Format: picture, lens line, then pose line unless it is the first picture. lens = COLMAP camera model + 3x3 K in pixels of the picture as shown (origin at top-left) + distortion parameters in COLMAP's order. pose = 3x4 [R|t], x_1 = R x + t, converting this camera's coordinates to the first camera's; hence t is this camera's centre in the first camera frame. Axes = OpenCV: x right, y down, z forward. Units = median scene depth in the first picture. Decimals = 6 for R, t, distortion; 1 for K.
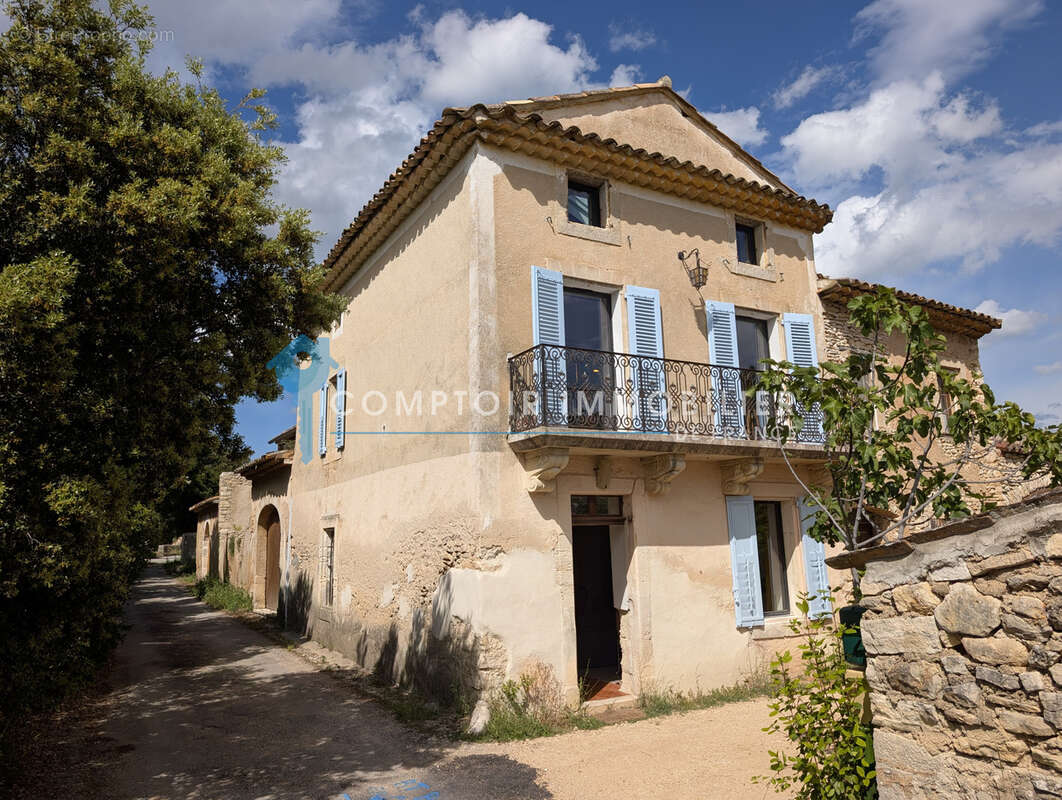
lens RADIAL K [[758.0, 0, 530.0], [0, 758.0, 394.6], [0, 0, 1]] dist [0.032164, -0.035081]
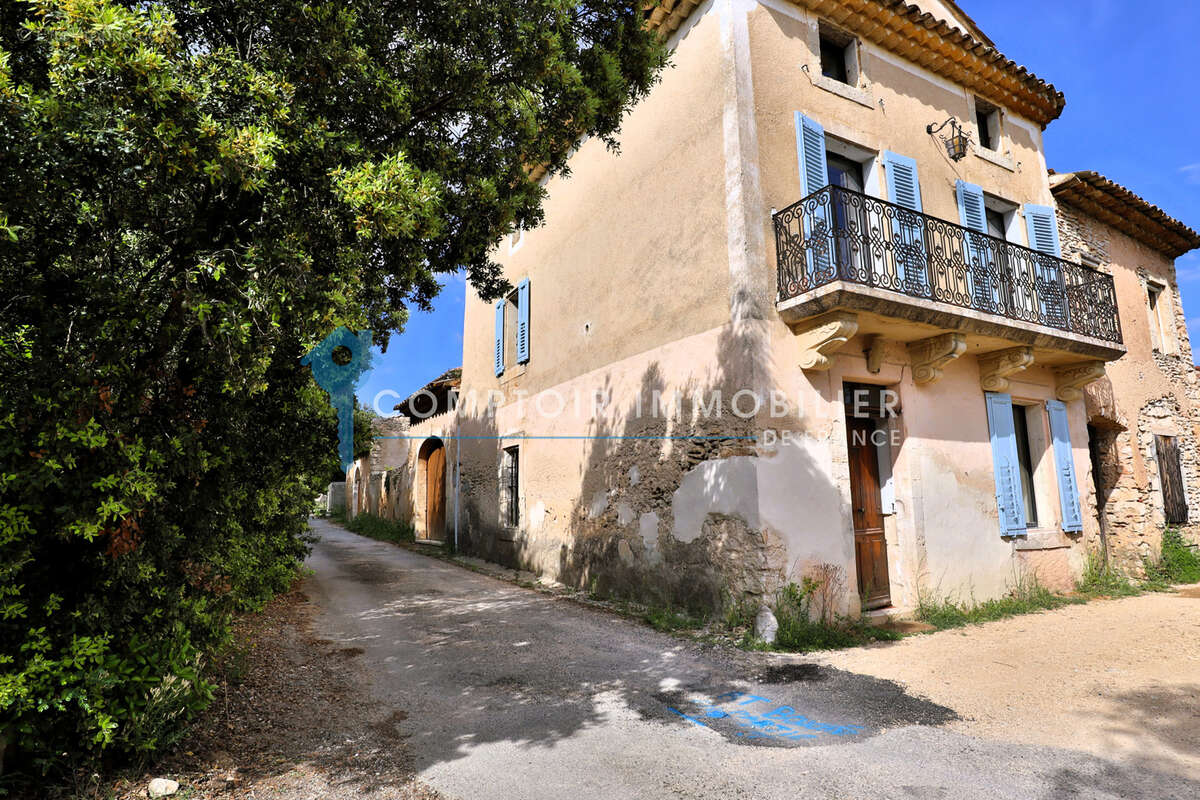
lens RADIAL K [[668.8, 0, 600.9], [0, 668.8, 401.3], [0, 0, 1]] dist [-0.053723, 0.020287]
pose [[0.999843, 0.006227, -0.016578, -0.196563], [-0.005725, 0.999529, 0.030163, 0.132229], [0.016758, -0.030063, 0.999408, 0.234114]]
